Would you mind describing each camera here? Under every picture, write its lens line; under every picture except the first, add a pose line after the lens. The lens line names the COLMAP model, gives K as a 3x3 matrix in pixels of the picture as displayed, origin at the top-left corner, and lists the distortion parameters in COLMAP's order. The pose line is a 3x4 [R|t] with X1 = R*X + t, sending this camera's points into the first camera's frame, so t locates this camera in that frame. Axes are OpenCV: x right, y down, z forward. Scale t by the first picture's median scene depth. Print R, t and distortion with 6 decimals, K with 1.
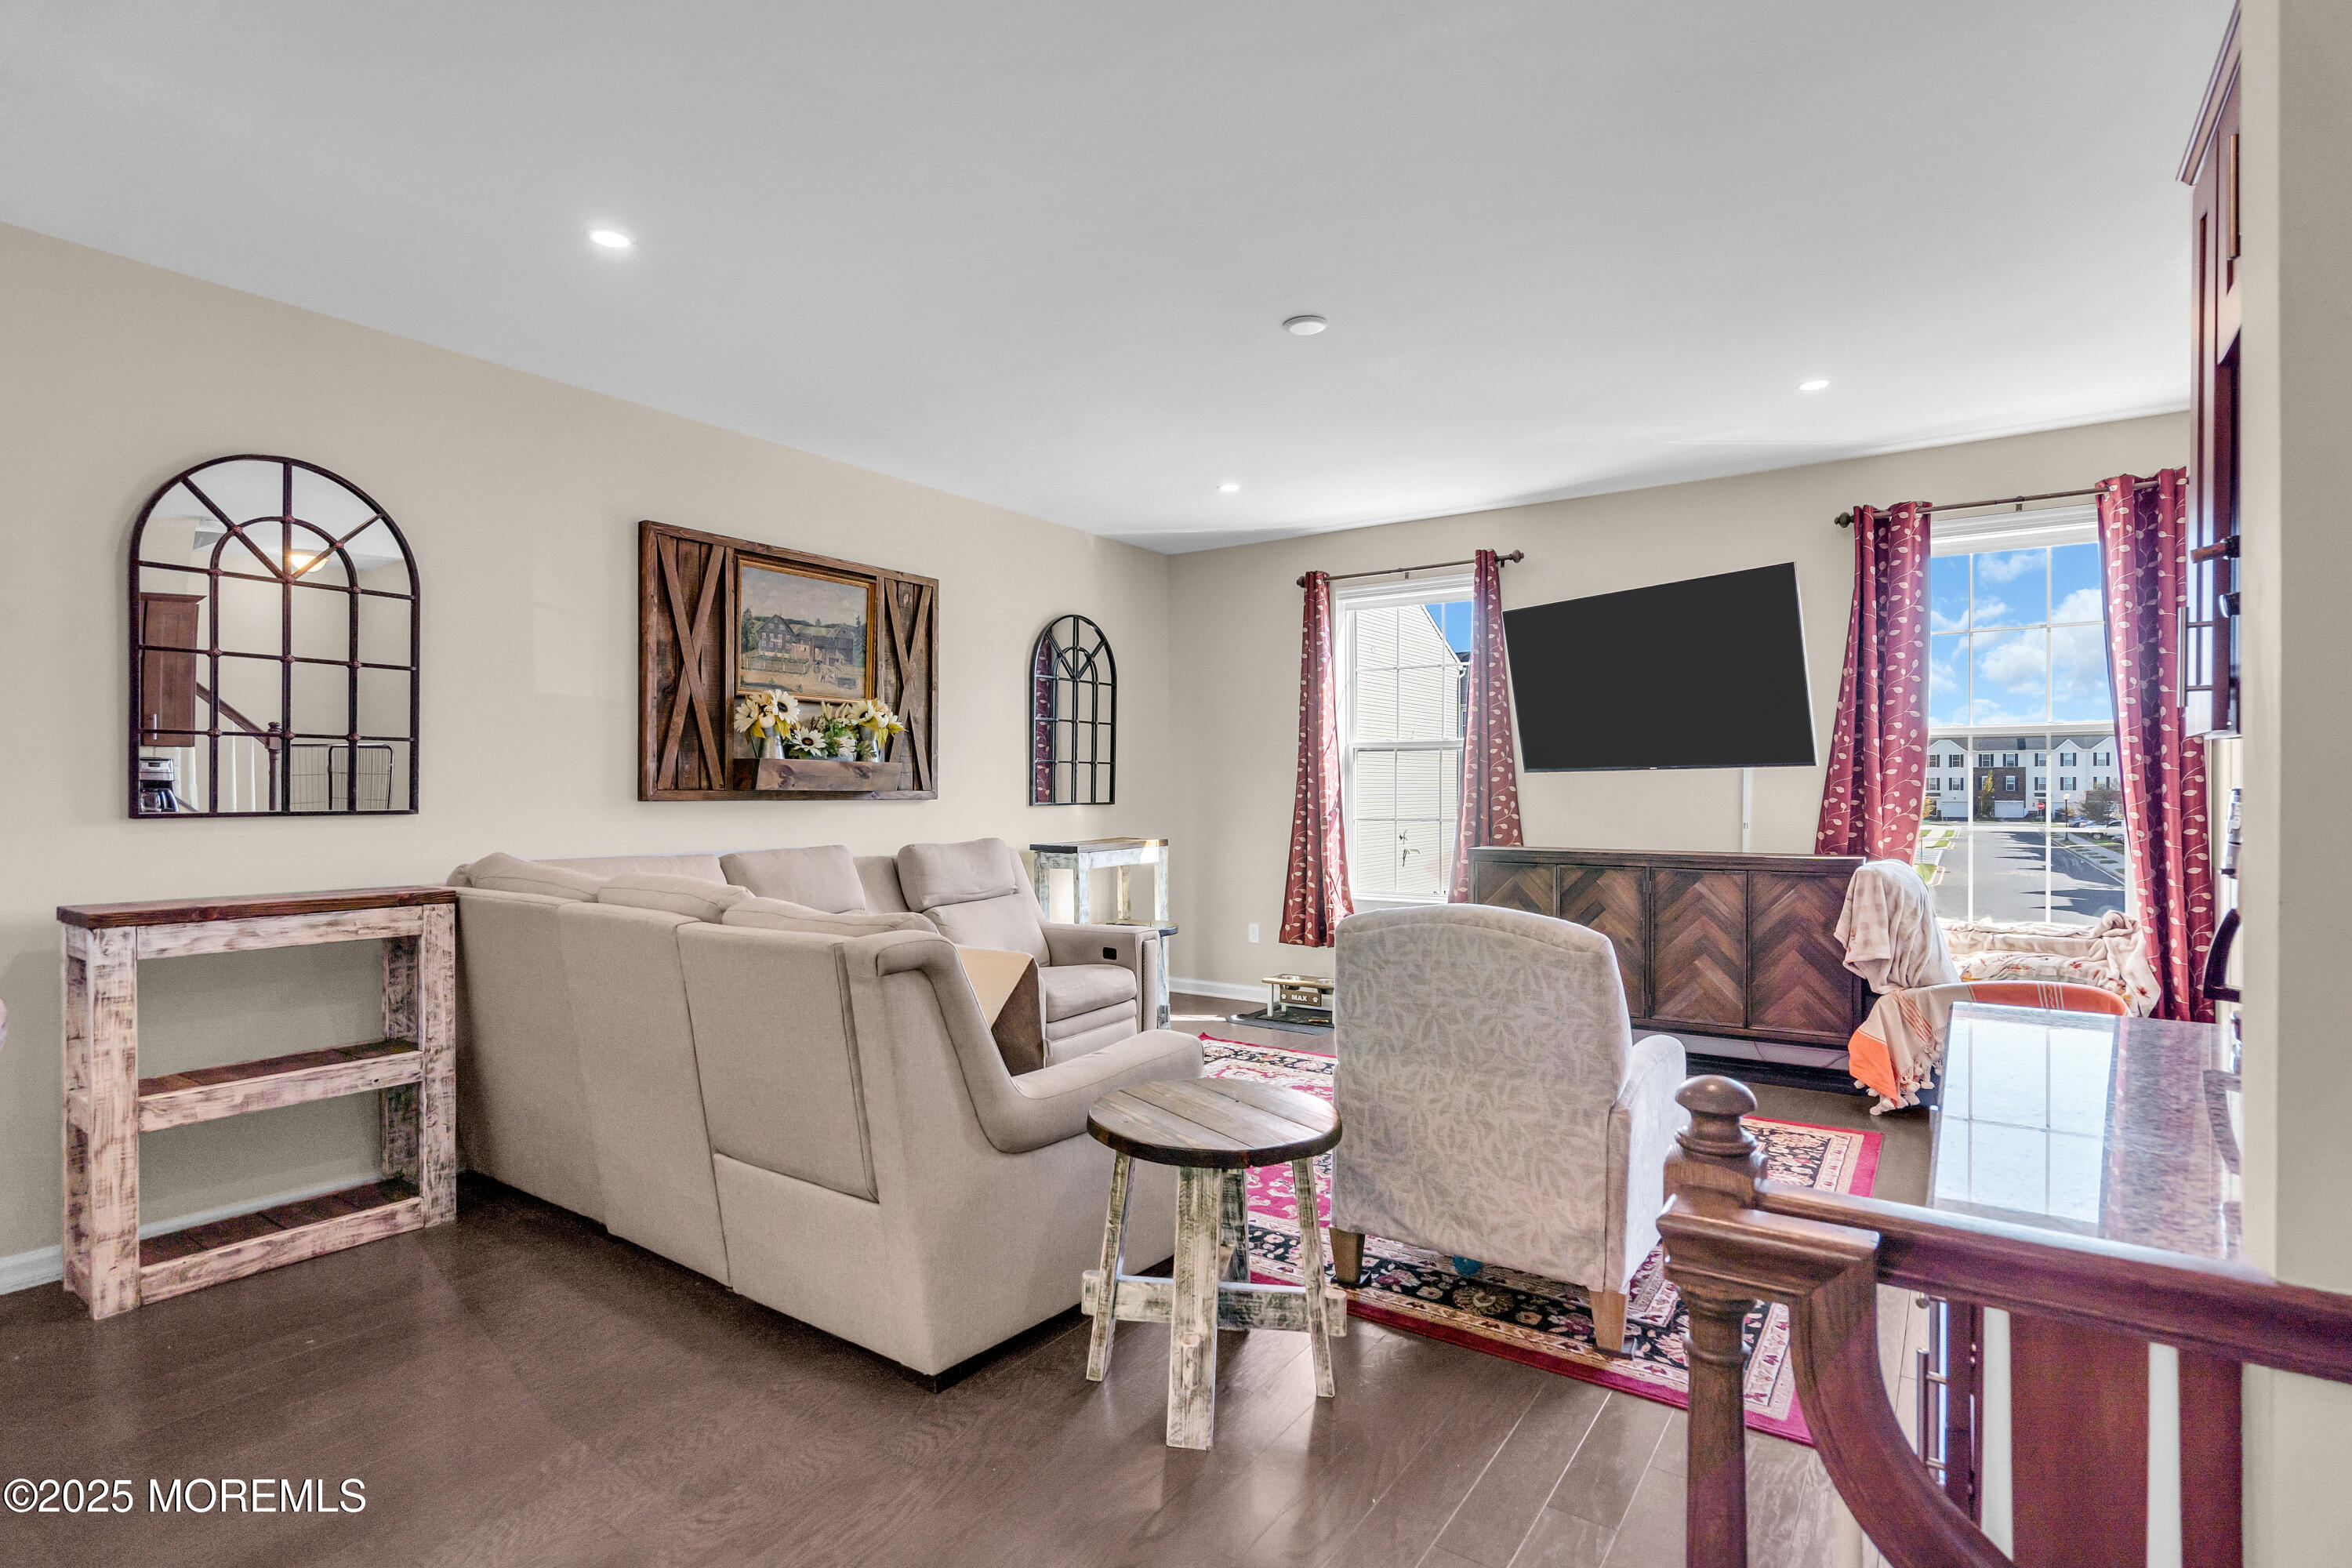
lens RADIAL K [[1138.1, 0, 1176.0], [0, 1138.1, 784.0], [0, 0, 1]] dist [-0.000909, -0.000293]
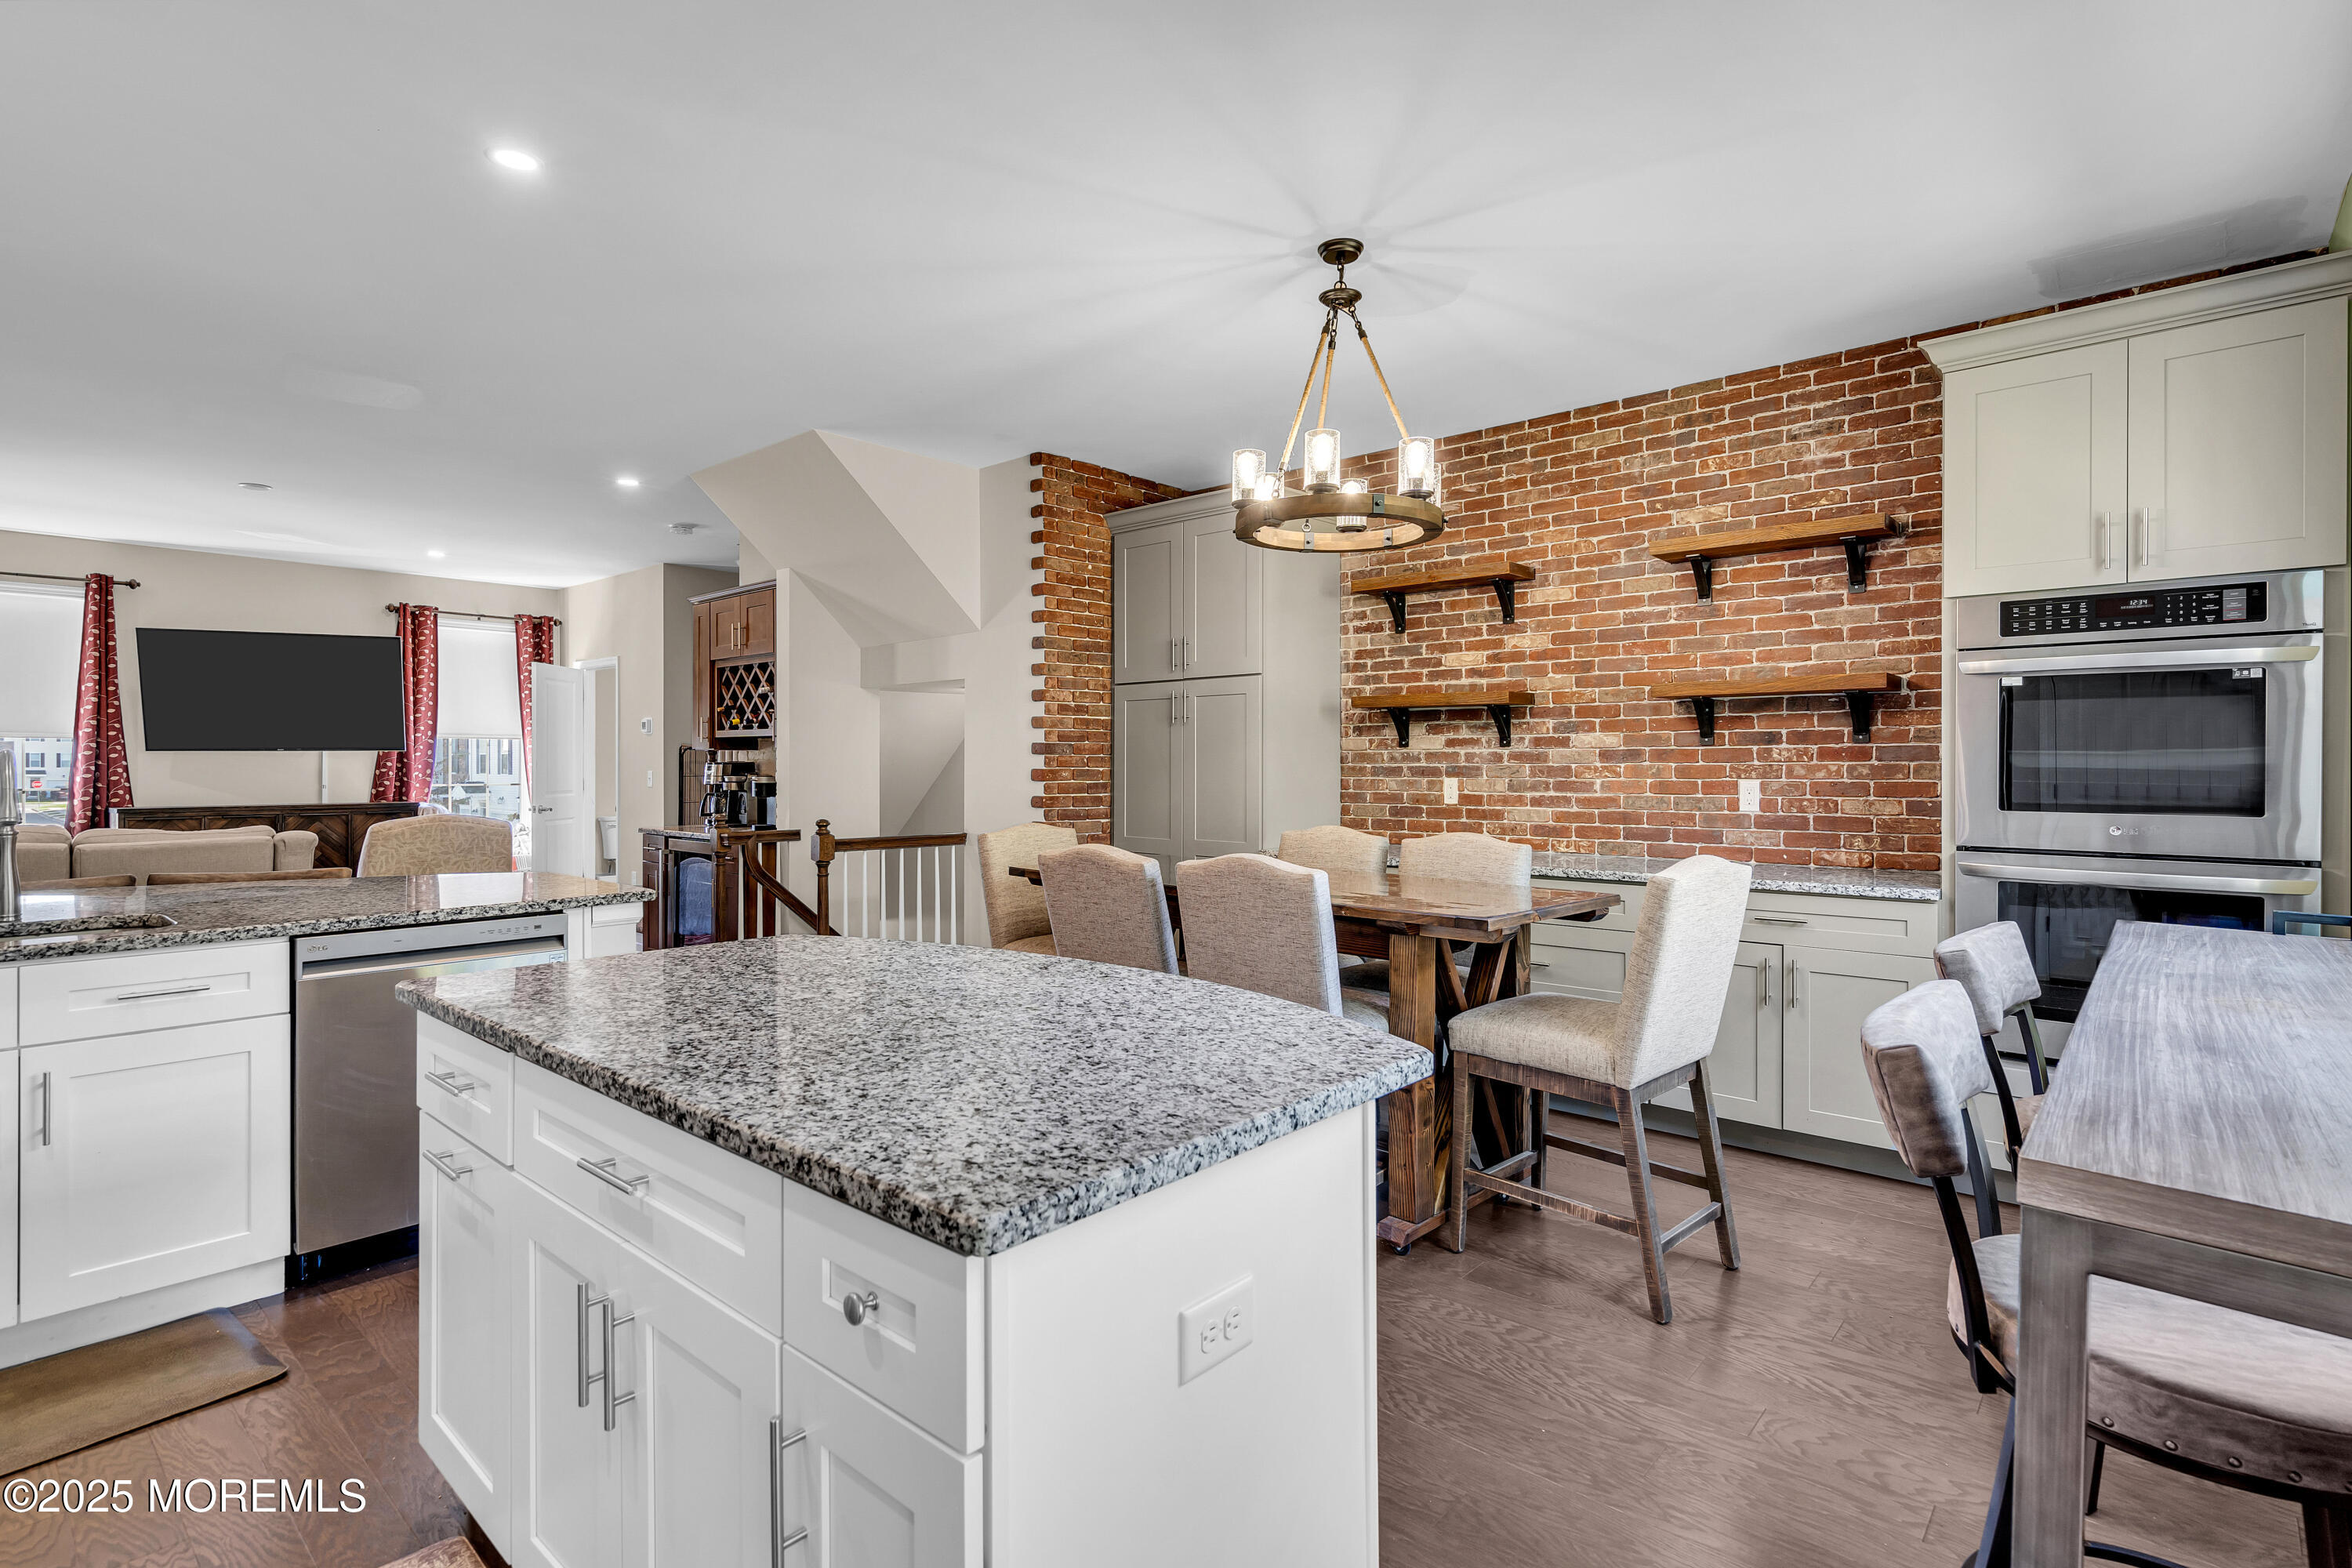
lens RADIAL K [[1133.4, 0, 1189.5], [0, 1133.4, 759.3], [0, 0, 1]] dist [0.002383, 0.000378]
pose [[0.115451, 0.008279, 0.993279, -1.001535], [-0.002610, 0.999964, -0.008032, 0.008568], [-0.993310, -0.001665, 0.115468, -0.413061]]
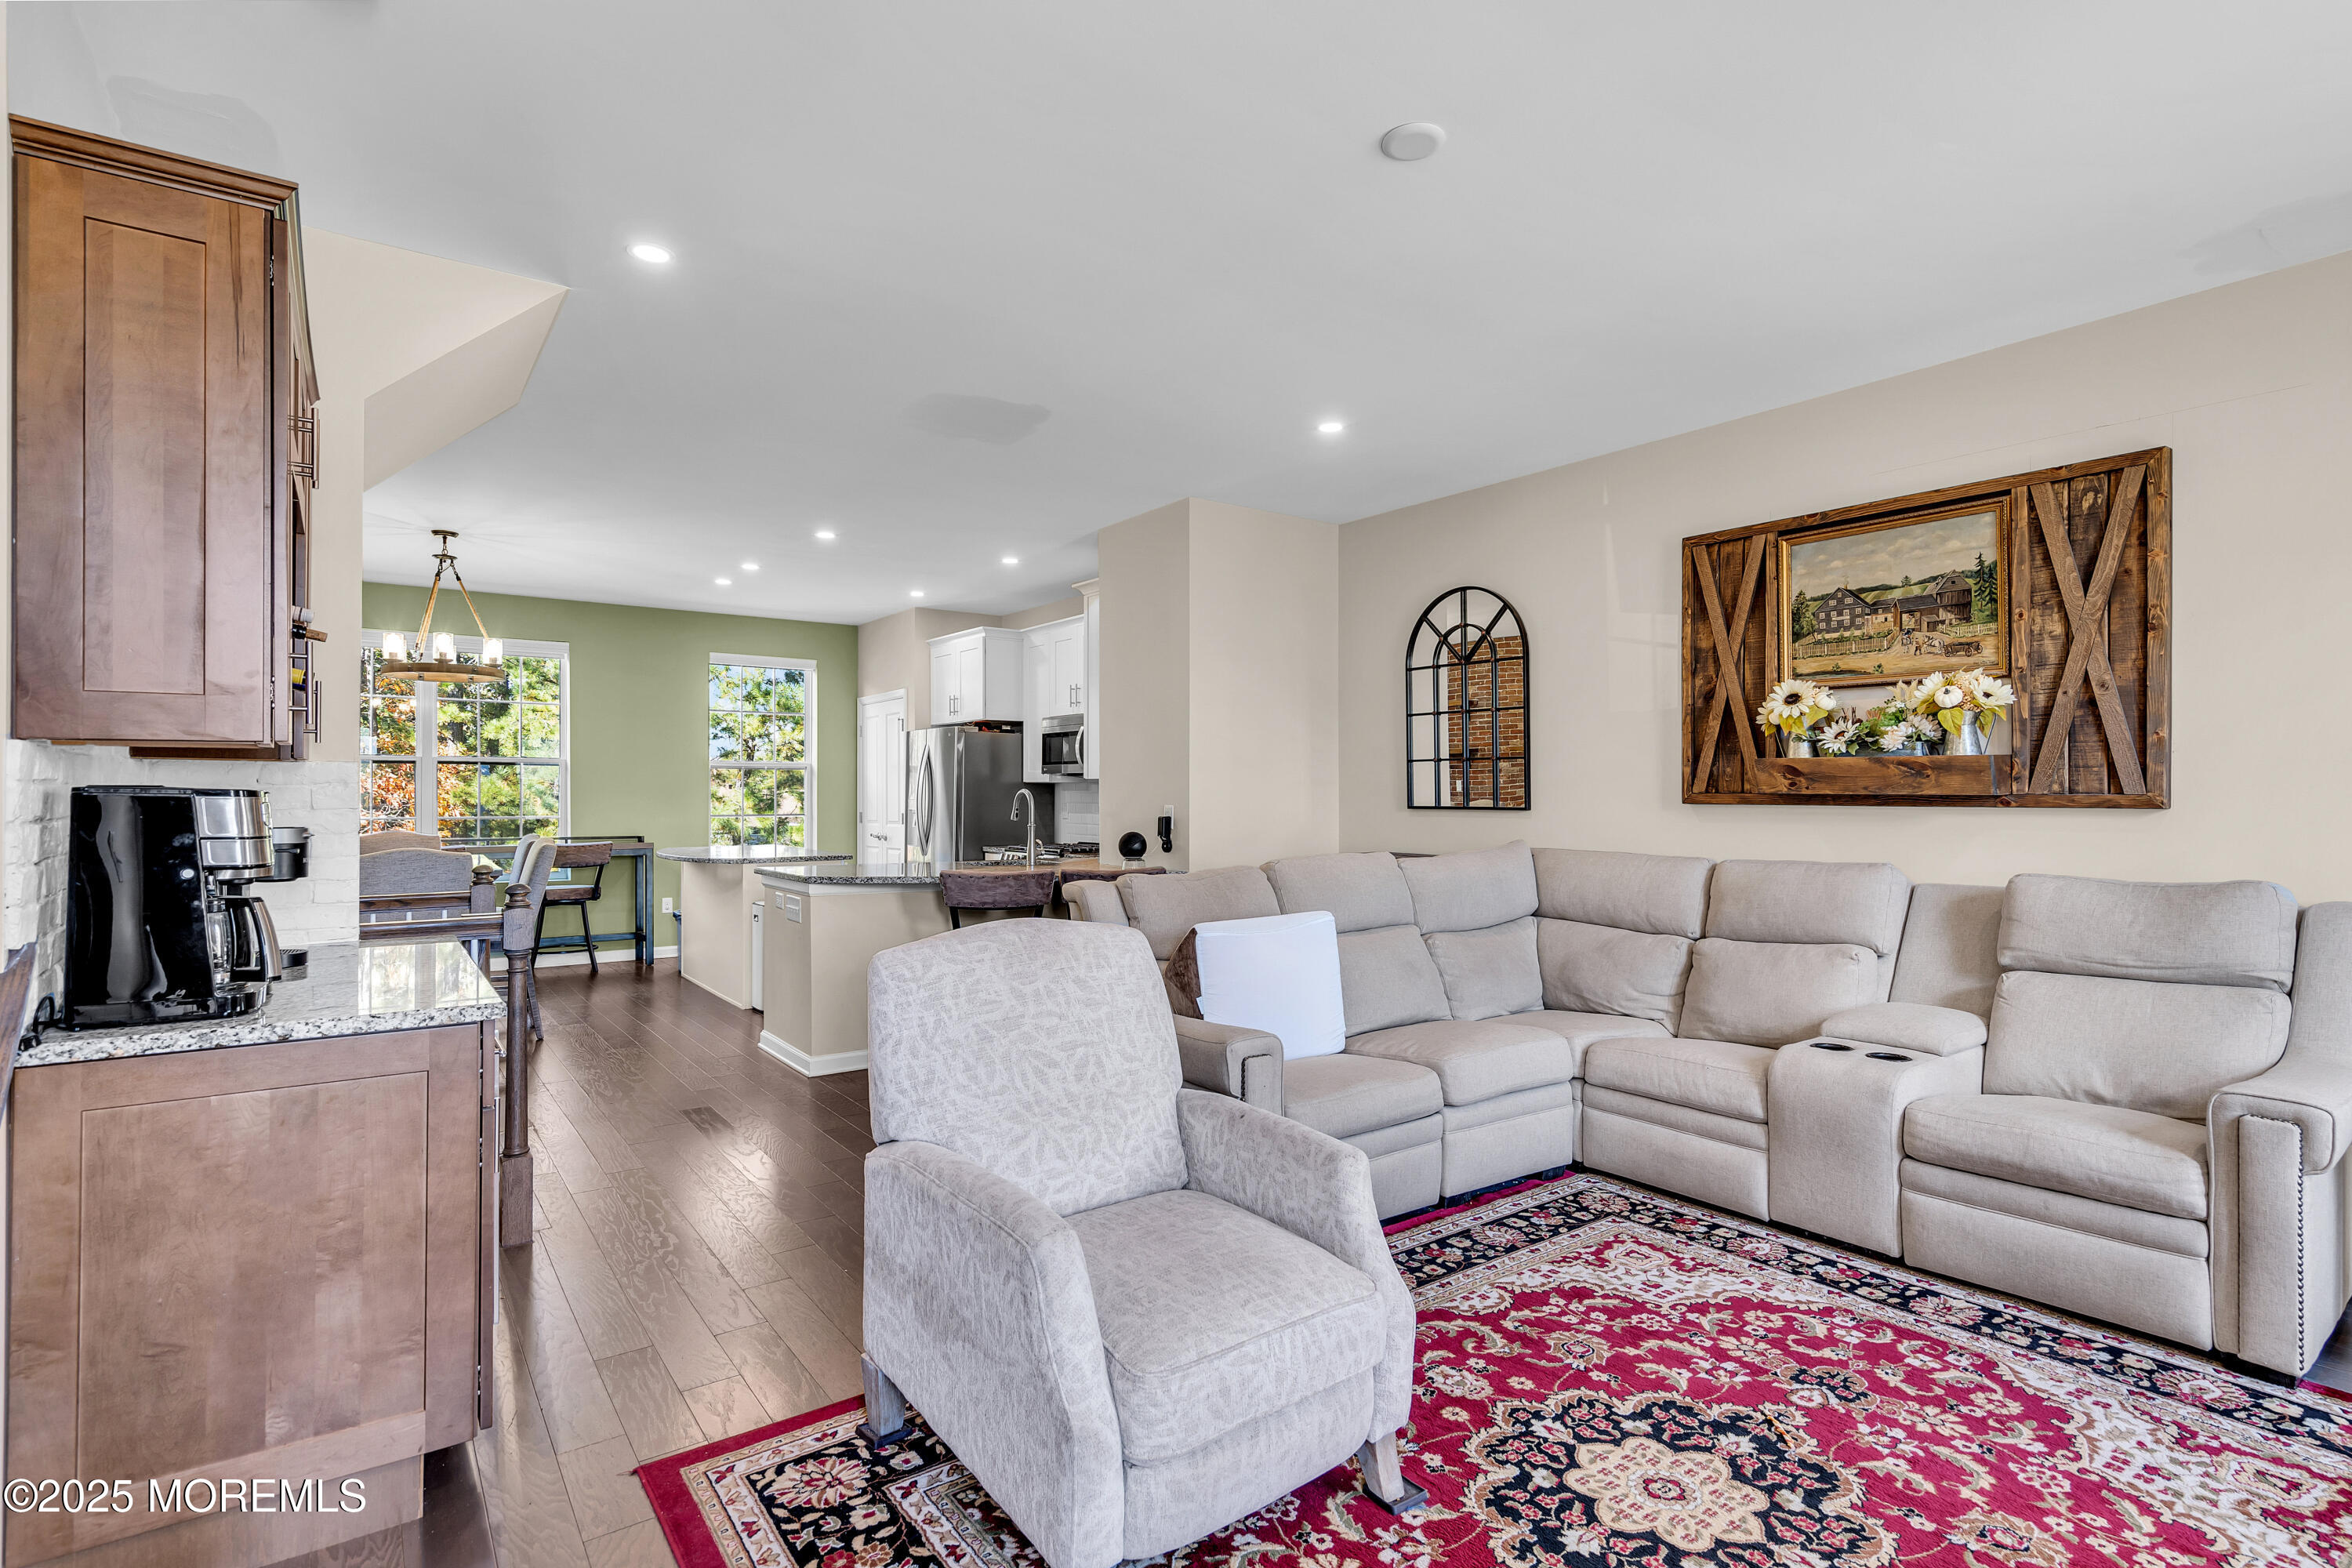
lens RADIAL K [[1138.1, 0, 1176.0], [0, 1138.1, 784.0], [0, 0, 1]] dist [-0.000909, -0.000293]
pose [[-0.331018, -0.012242, -0.943545, 0.592197], [-0.000178, 0.999917, -0.012911, 0.008886], [0.943624, -0.004106, -0.330992, 0.781040]]
